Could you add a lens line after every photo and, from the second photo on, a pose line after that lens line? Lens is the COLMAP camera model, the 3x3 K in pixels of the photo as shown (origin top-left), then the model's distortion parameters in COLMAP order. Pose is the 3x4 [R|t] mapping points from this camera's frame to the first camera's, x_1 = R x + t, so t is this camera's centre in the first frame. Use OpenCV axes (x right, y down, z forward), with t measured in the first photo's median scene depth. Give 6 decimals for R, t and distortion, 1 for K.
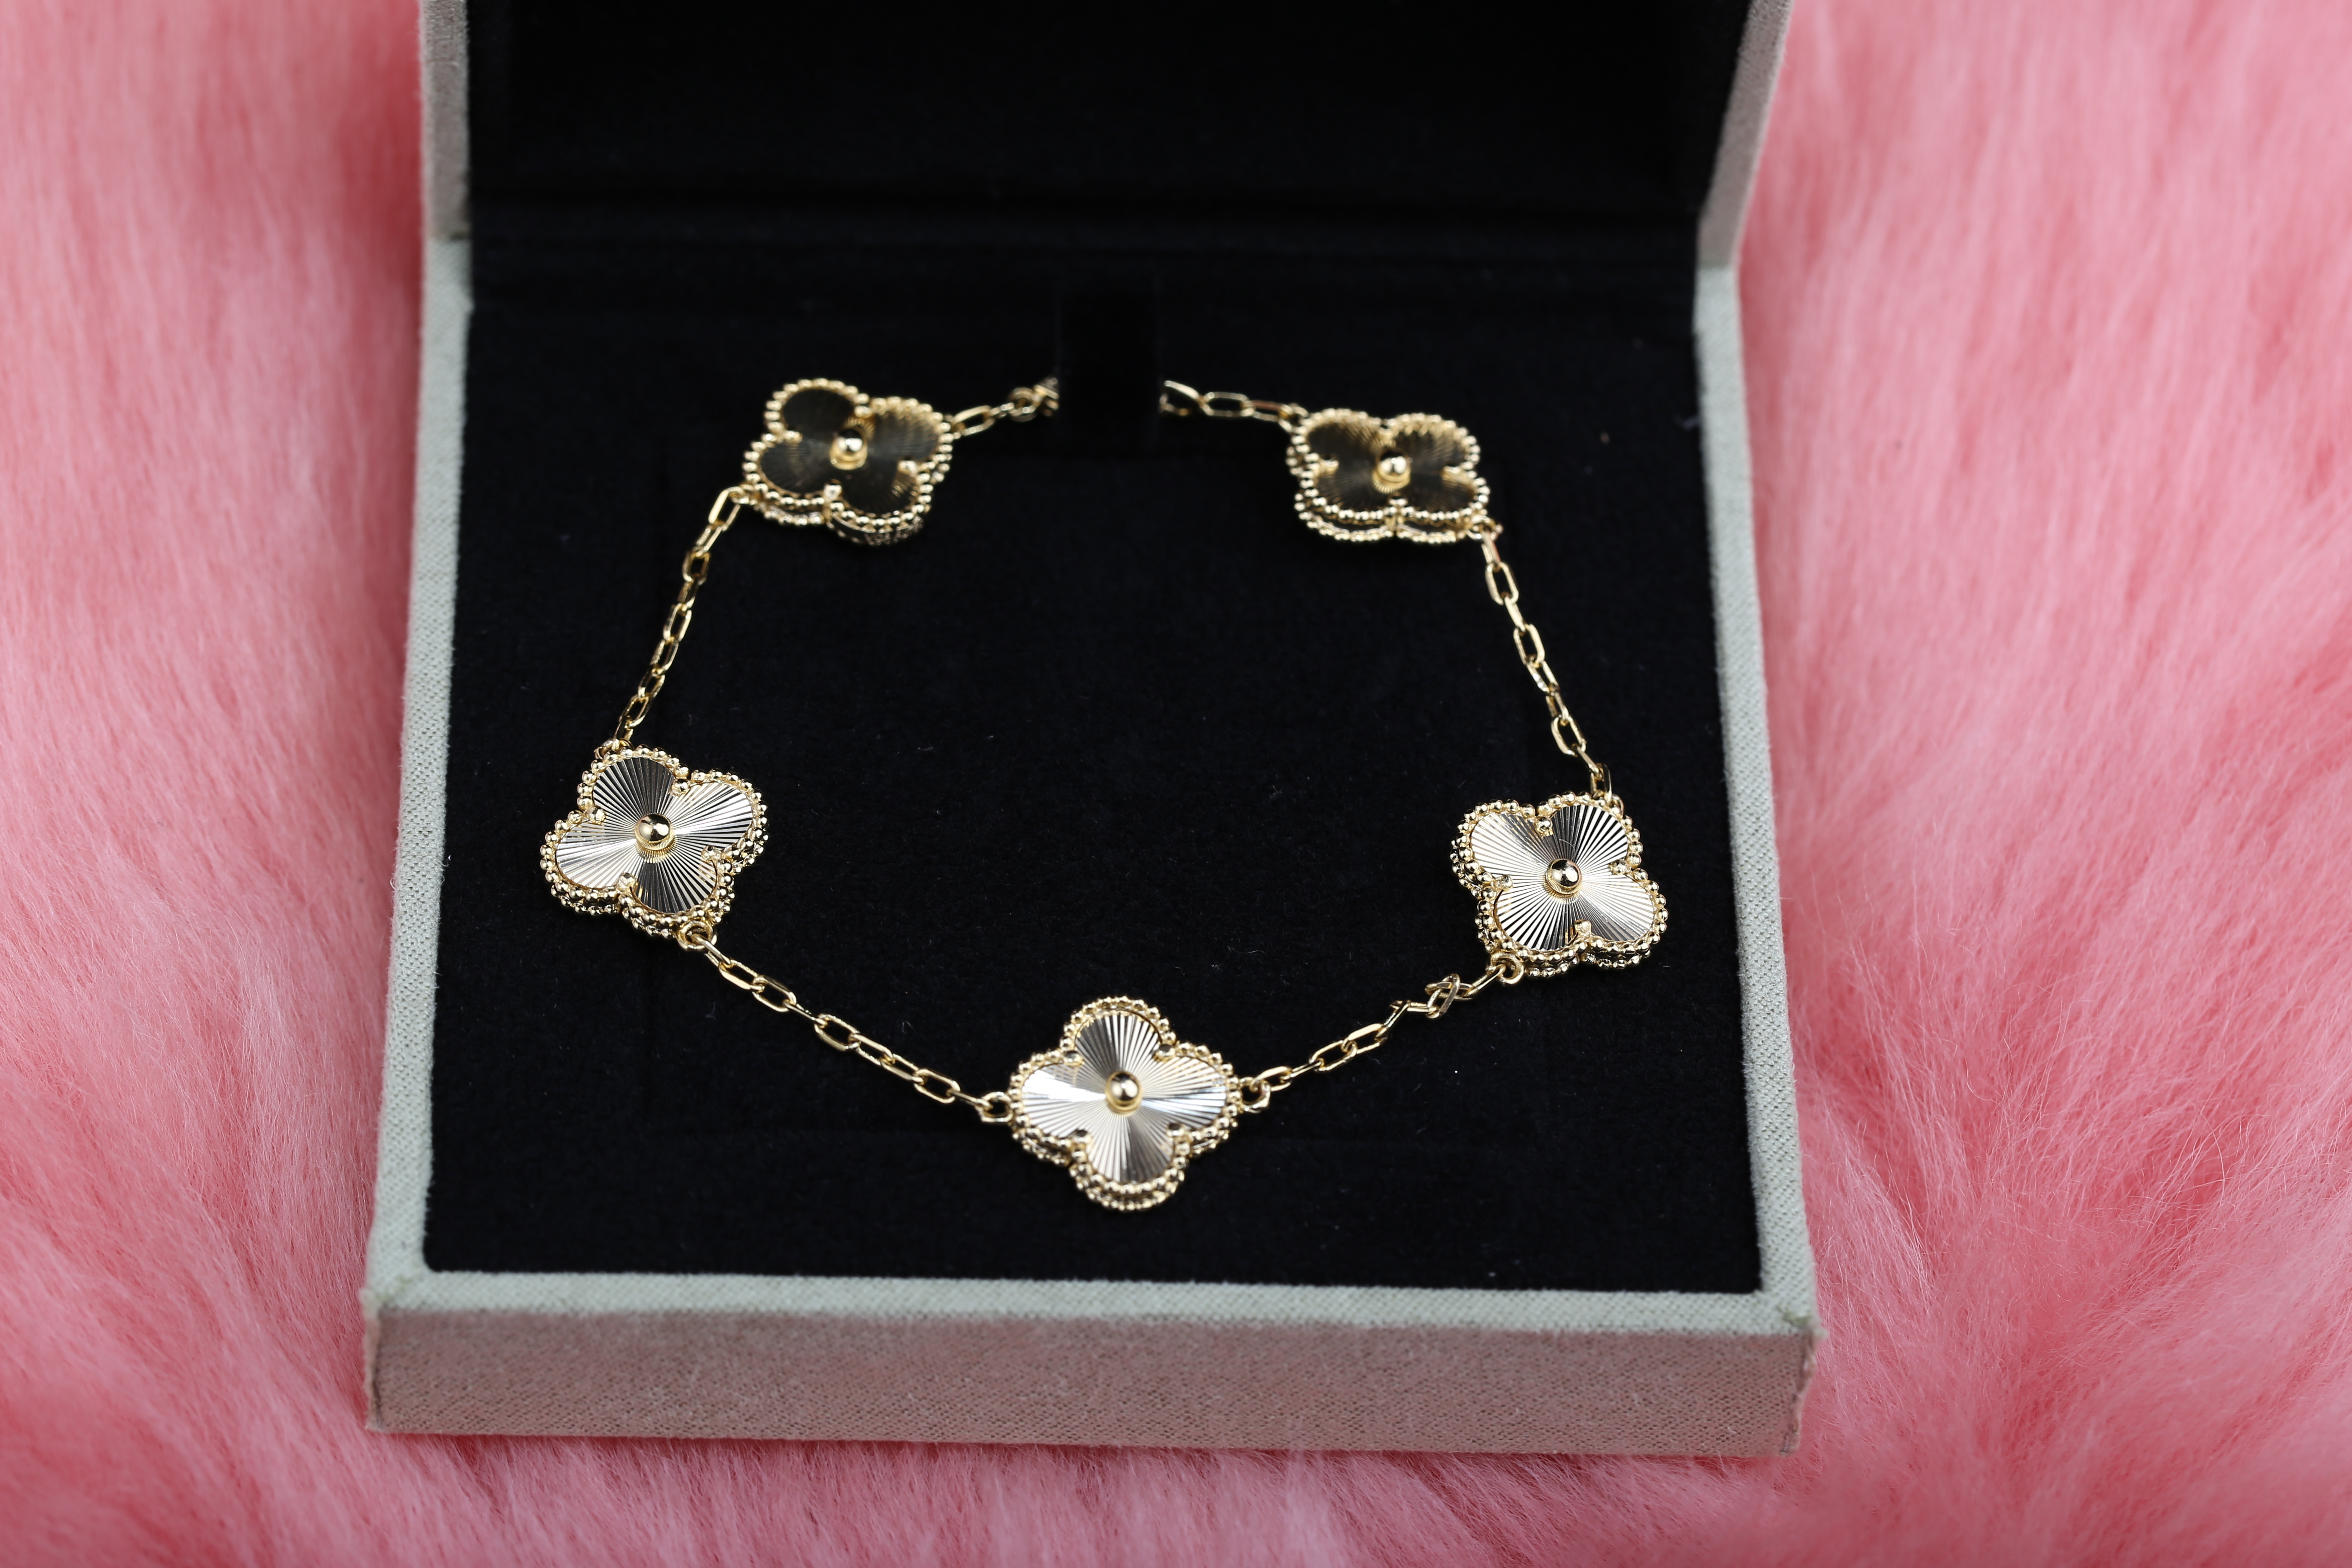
lens RADIAL K [[7257.4, 0, 1176.0], [0, 7257.4, 784.0], [0, 0, 1]] dist [-0.039086, -1.619427]
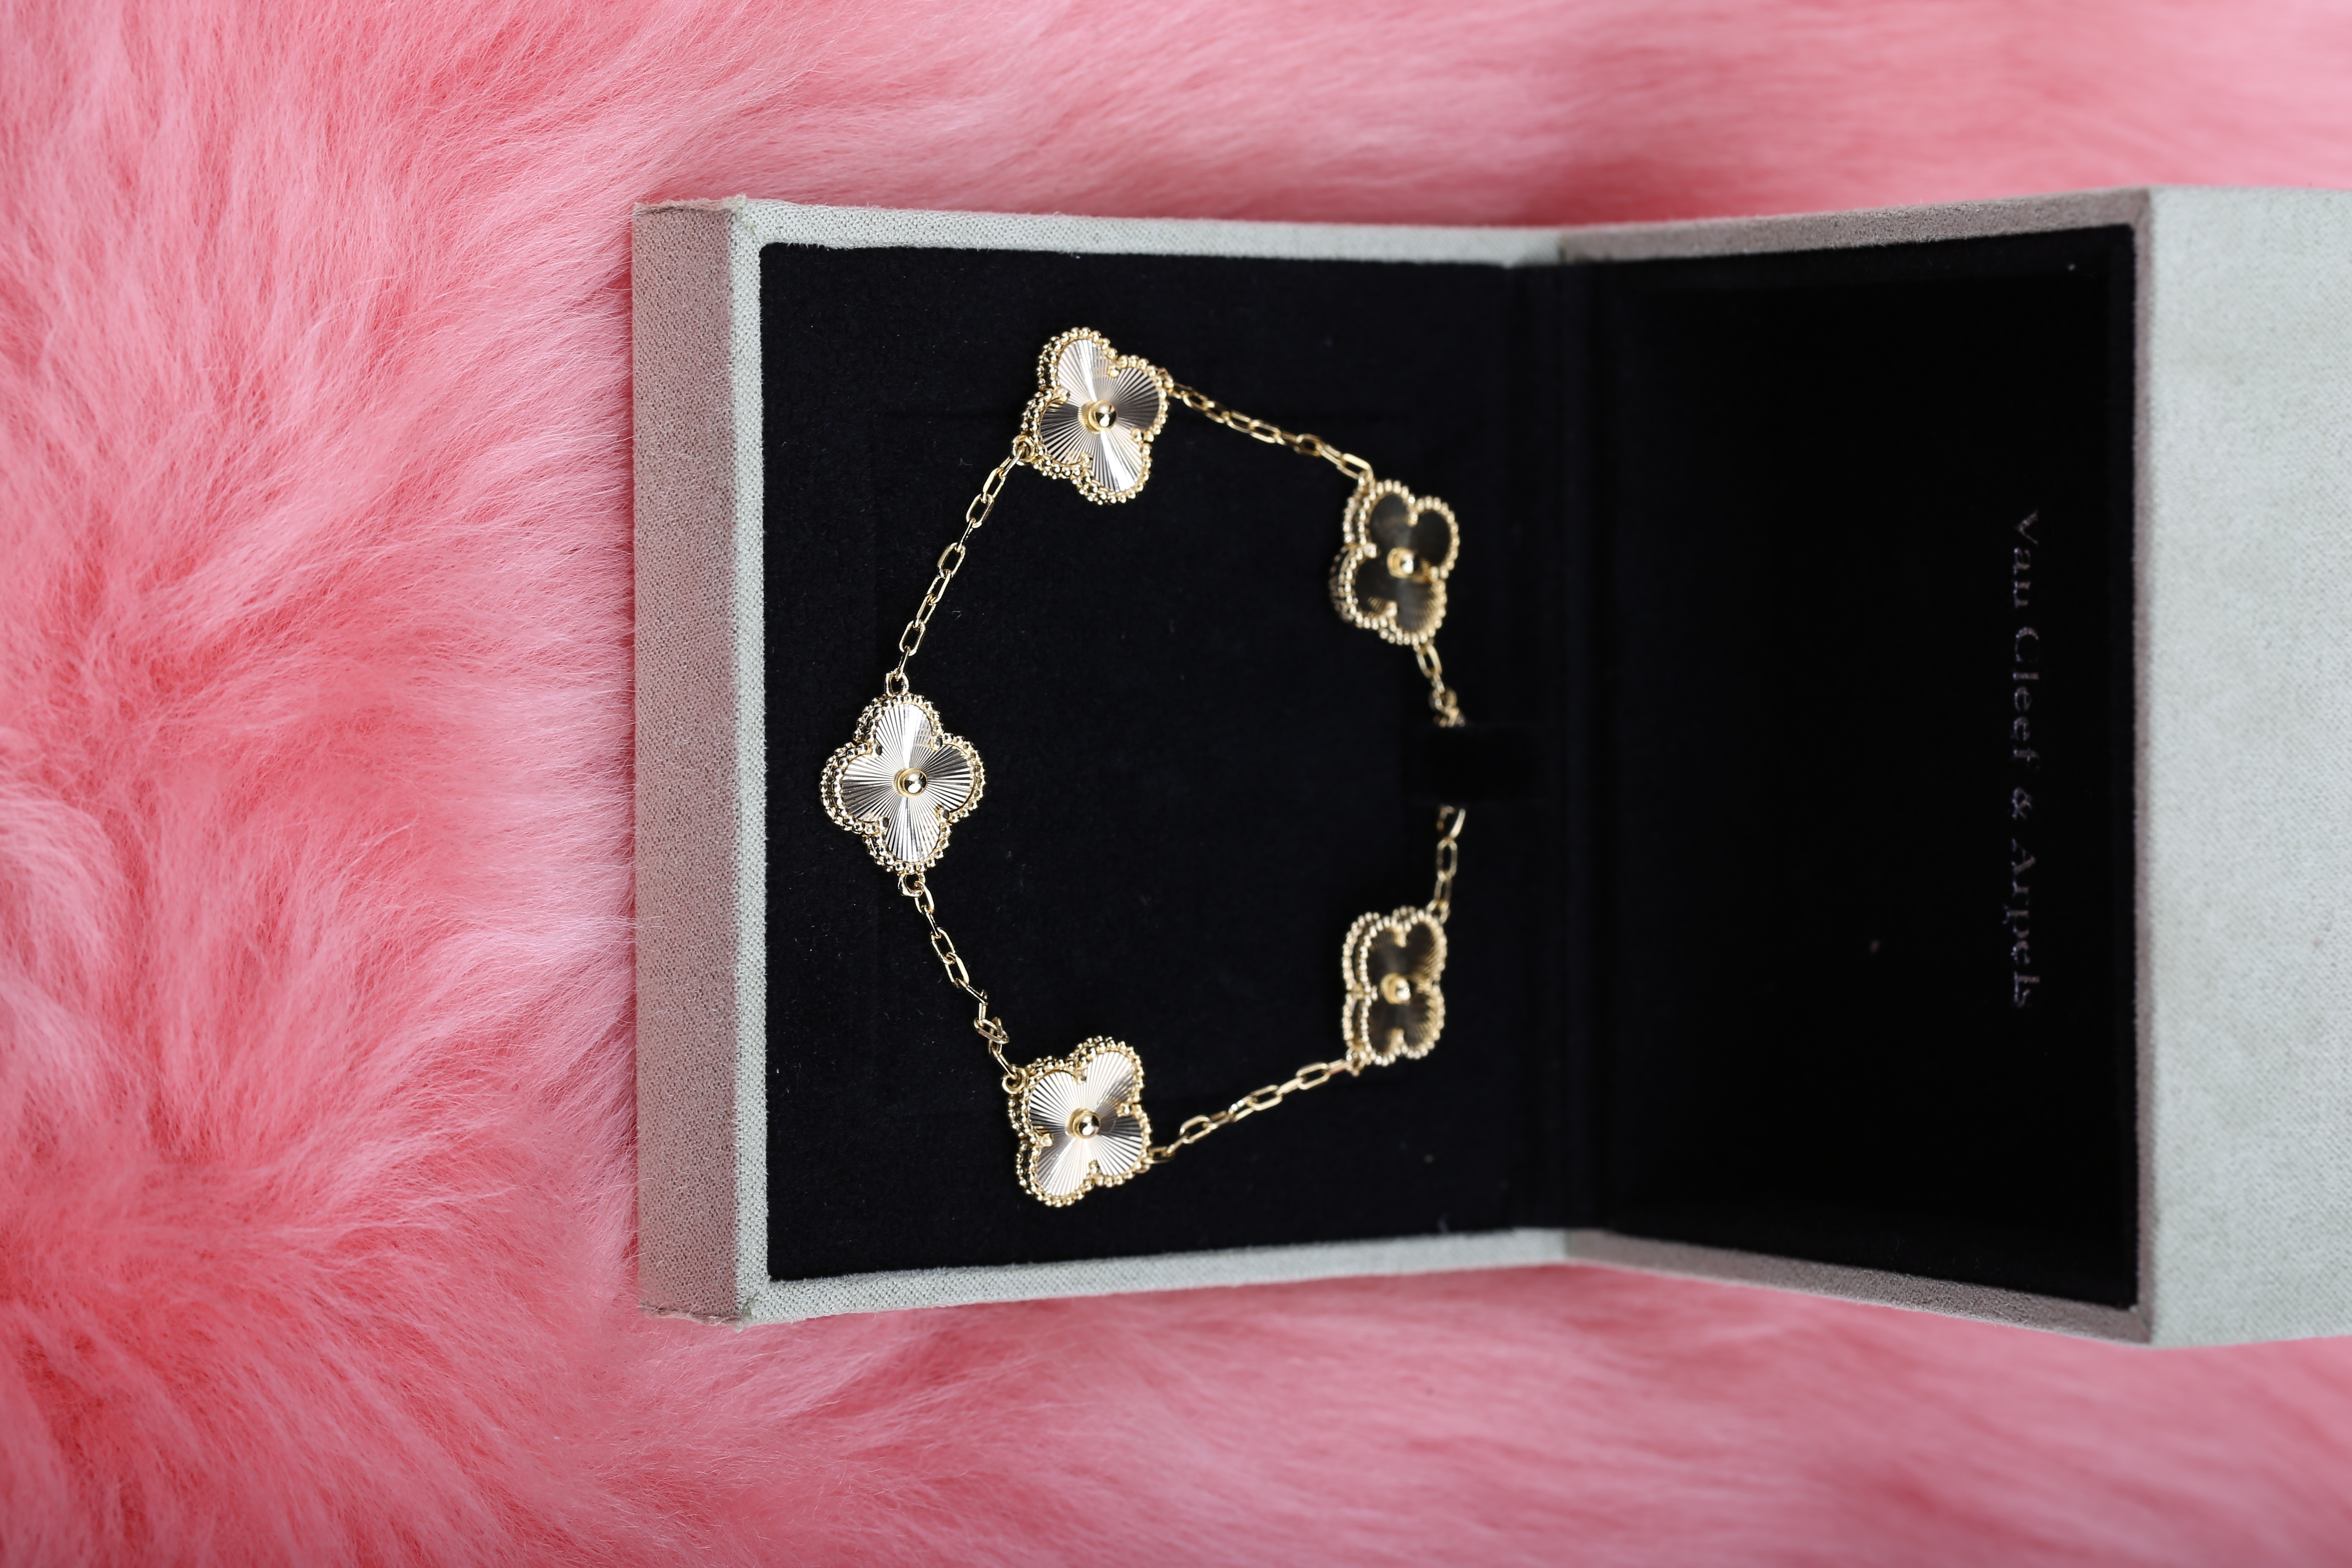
lens RADIAL K [[6649.3, 0, 1176.3], [0, 6649.3, 847.4], [0, 0, 1]] dist [-0.077927, -1.453099]
pose [[0.026557, 0.999490, -0.017743, 0.025551], [-0.999589, 0.026359, -0.011268, 0.008740], [-0.010794, 0.018035, 0.999779, -0.174449]]
